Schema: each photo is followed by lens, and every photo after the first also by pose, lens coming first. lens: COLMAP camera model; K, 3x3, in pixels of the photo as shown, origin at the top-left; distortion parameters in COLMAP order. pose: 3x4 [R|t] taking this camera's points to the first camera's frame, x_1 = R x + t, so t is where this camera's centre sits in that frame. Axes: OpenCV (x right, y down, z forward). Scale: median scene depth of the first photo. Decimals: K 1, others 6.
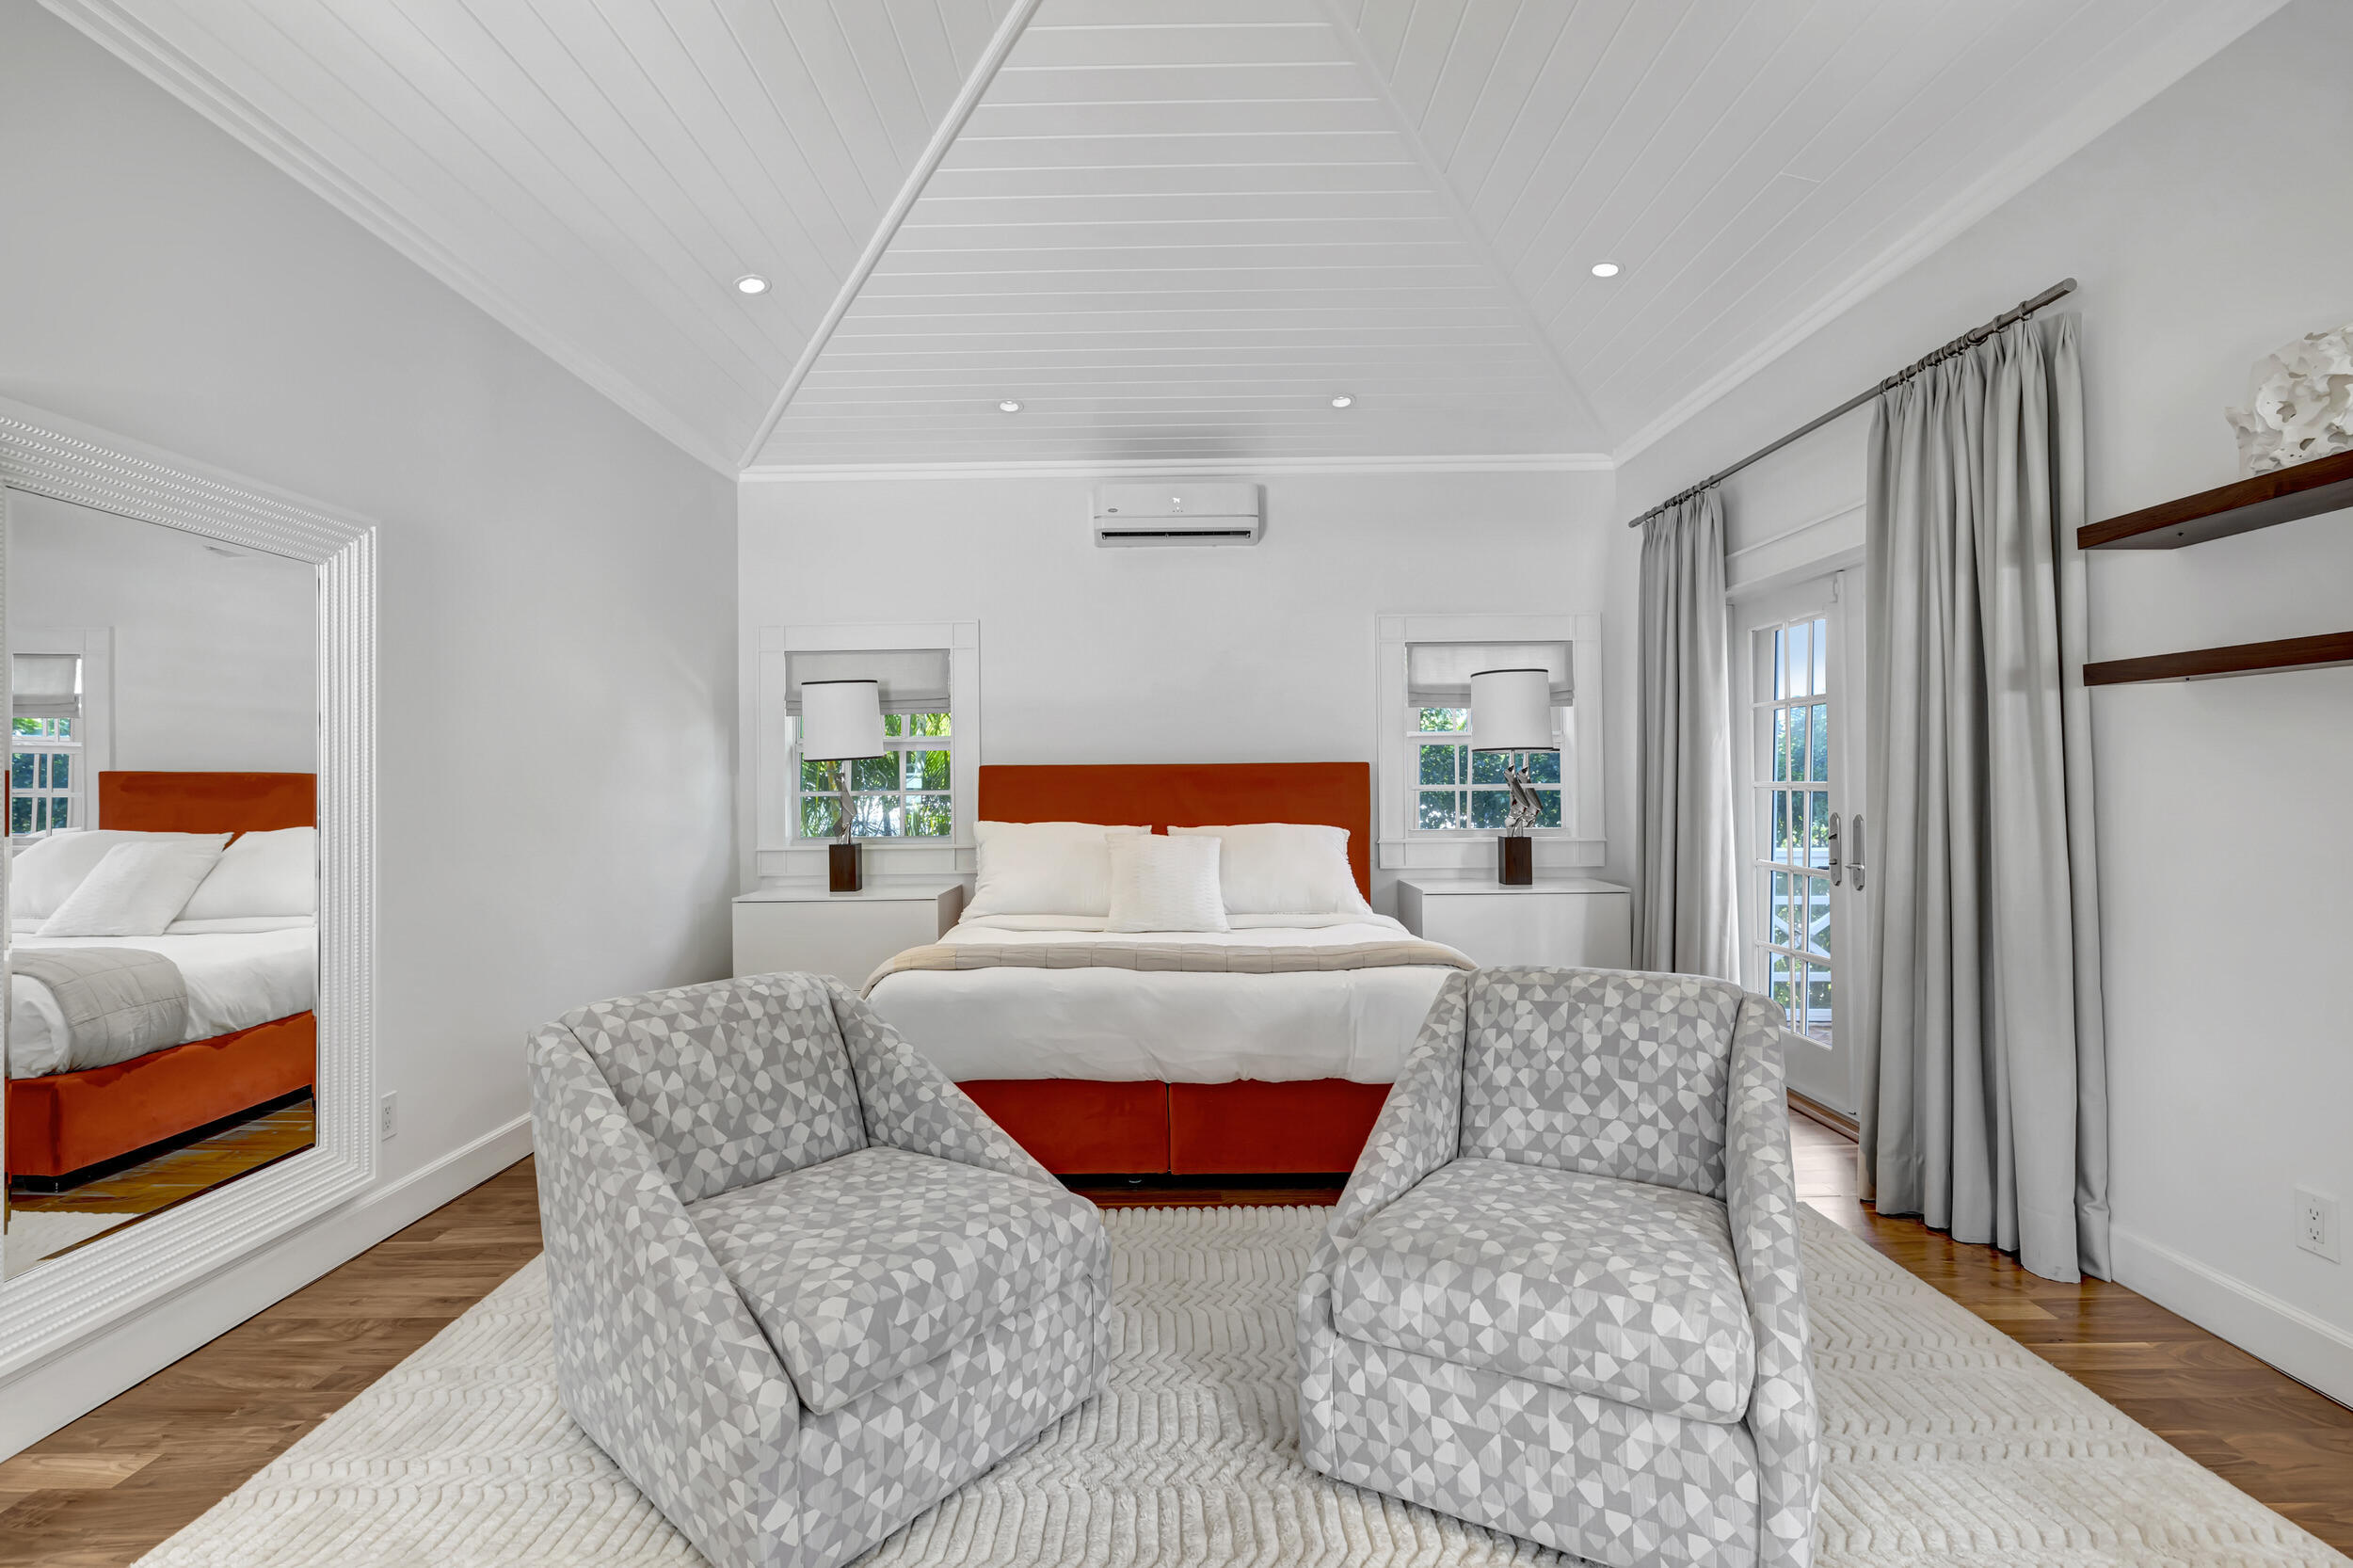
lens RADIAL K [[1047.8, 0, 1172.1], [0, 1047.8, 760.8], [0, 0, 1]] dist [-0.005335, -0.000149]
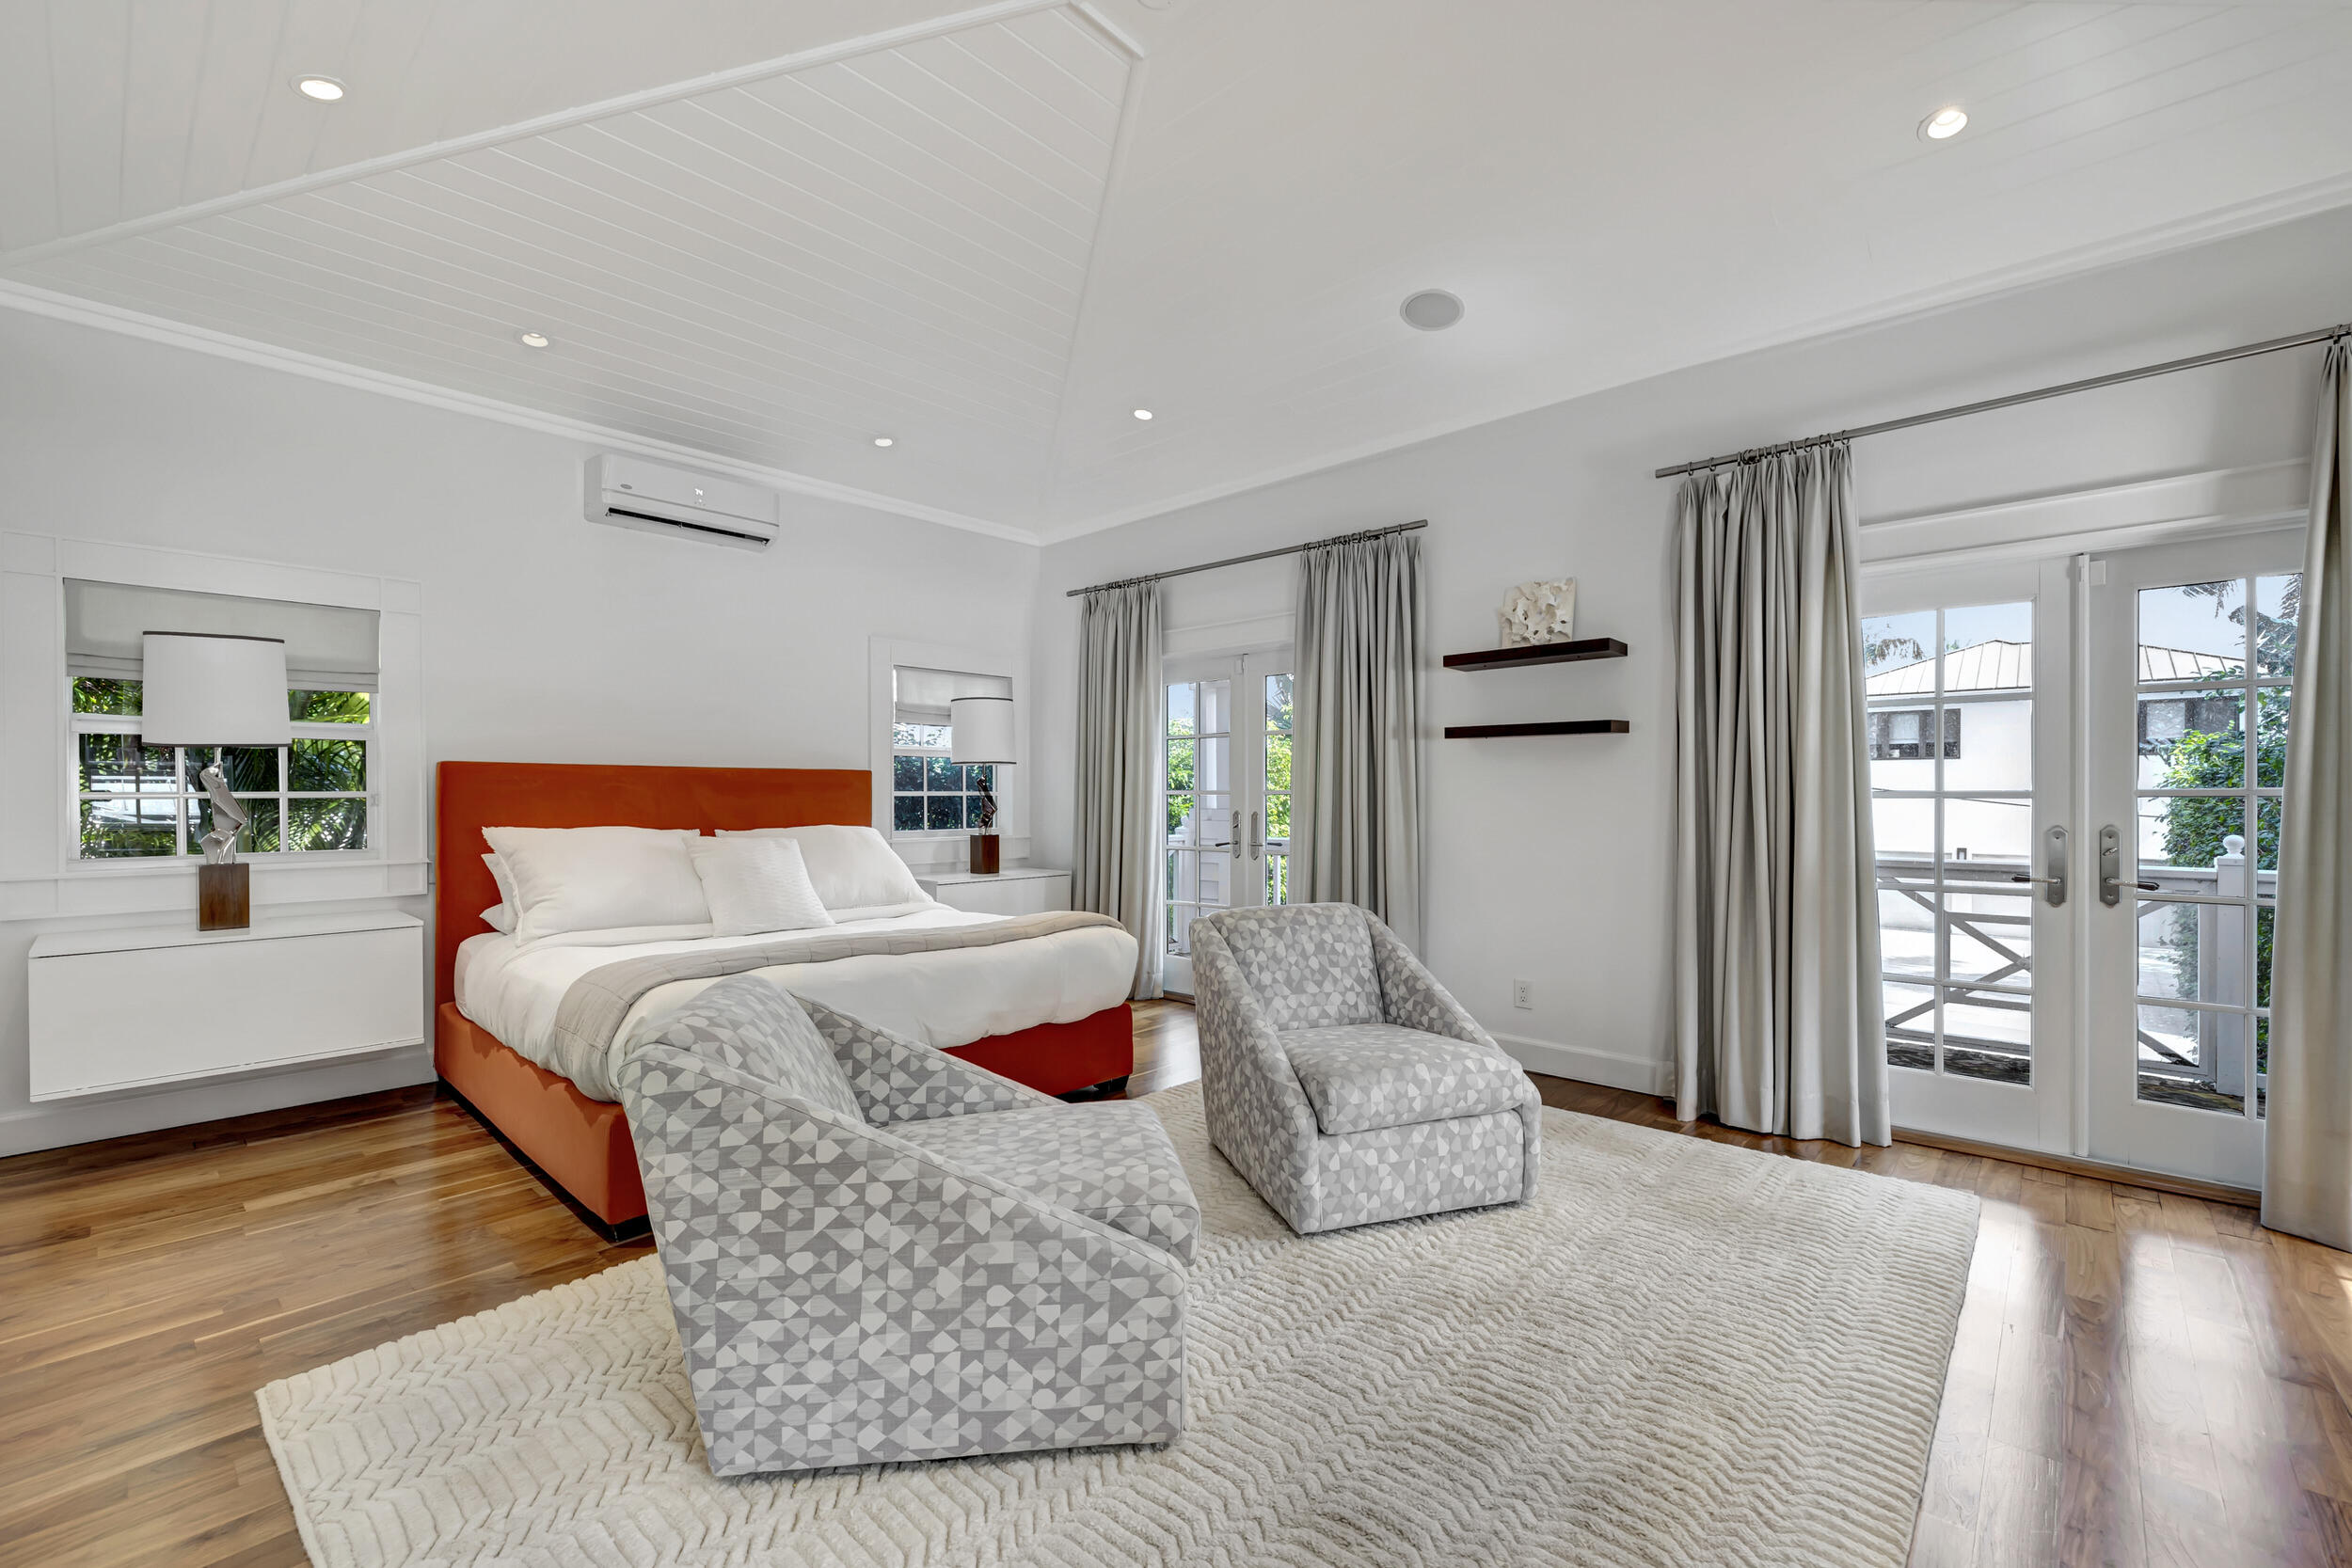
lens RADIAL K [[985.1, 0, 1171.6], [0, 985.1, 786.9], [0, 0, 1]] dist [0.000606, -0.000261]
pose [[0.679070, 0.014950, 0.733921, -0.795292], [-0.021404, 0.999771, -0.000560, 0.029293], [-0.733761, -0.015328, 0.679235, 0.139617]]
